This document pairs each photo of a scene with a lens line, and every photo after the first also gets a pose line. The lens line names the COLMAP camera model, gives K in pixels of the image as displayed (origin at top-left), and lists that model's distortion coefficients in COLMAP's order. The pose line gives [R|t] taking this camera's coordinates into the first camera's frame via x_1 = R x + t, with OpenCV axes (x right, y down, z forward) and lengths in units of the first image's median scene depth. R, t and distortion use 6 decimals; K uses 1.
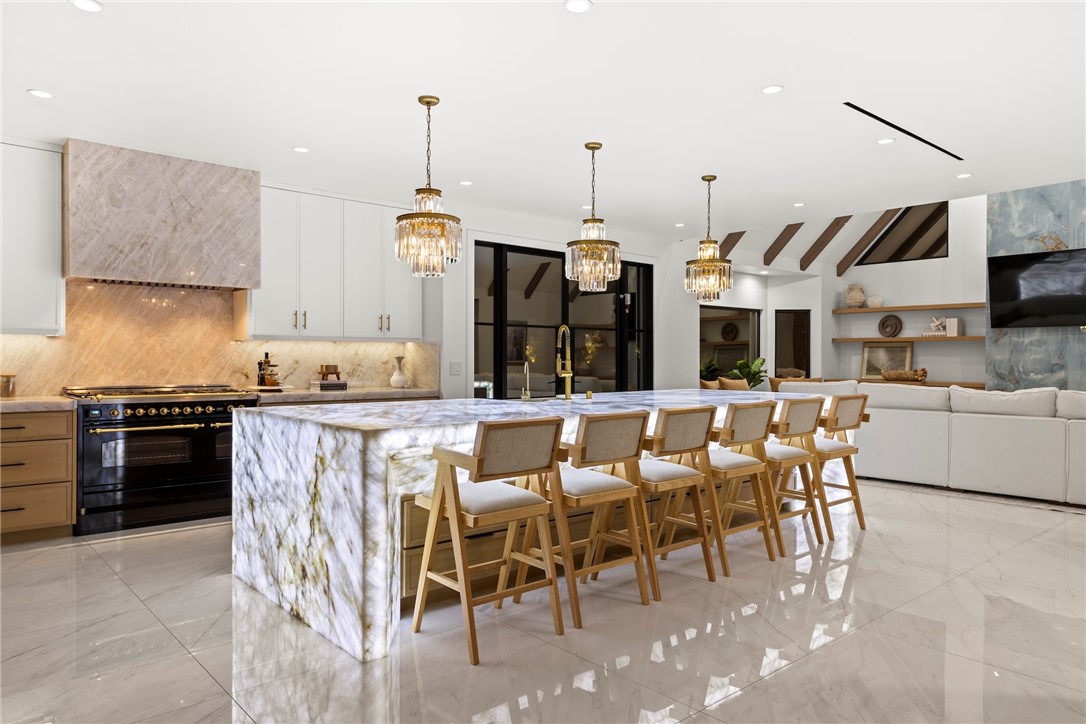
lens RADIAL K [[719.5, 0, 542.4], [0, 719.5, 363.9], [0, 0, 1]] dist [0.002998, -0.000783]
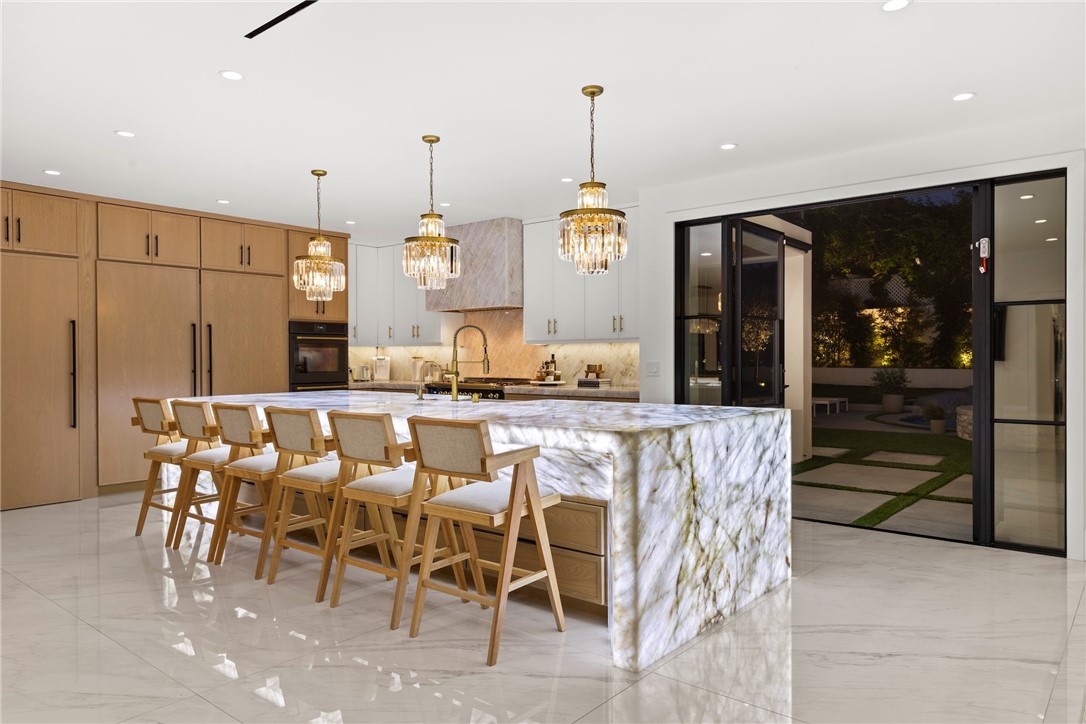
lens RADIAL K [[719.5, 0, 544.9], [0, 719.5, 359.3], [0, 0, 1]] dist [0.002998, -0.000783]
pose [[0.148079, -0.002588, -0.988972, 0.813005], [-0.002493, 0.999992, -0.002990, -0.003302], [0.988972, 0.002909, 0.148071, 0.782186]]
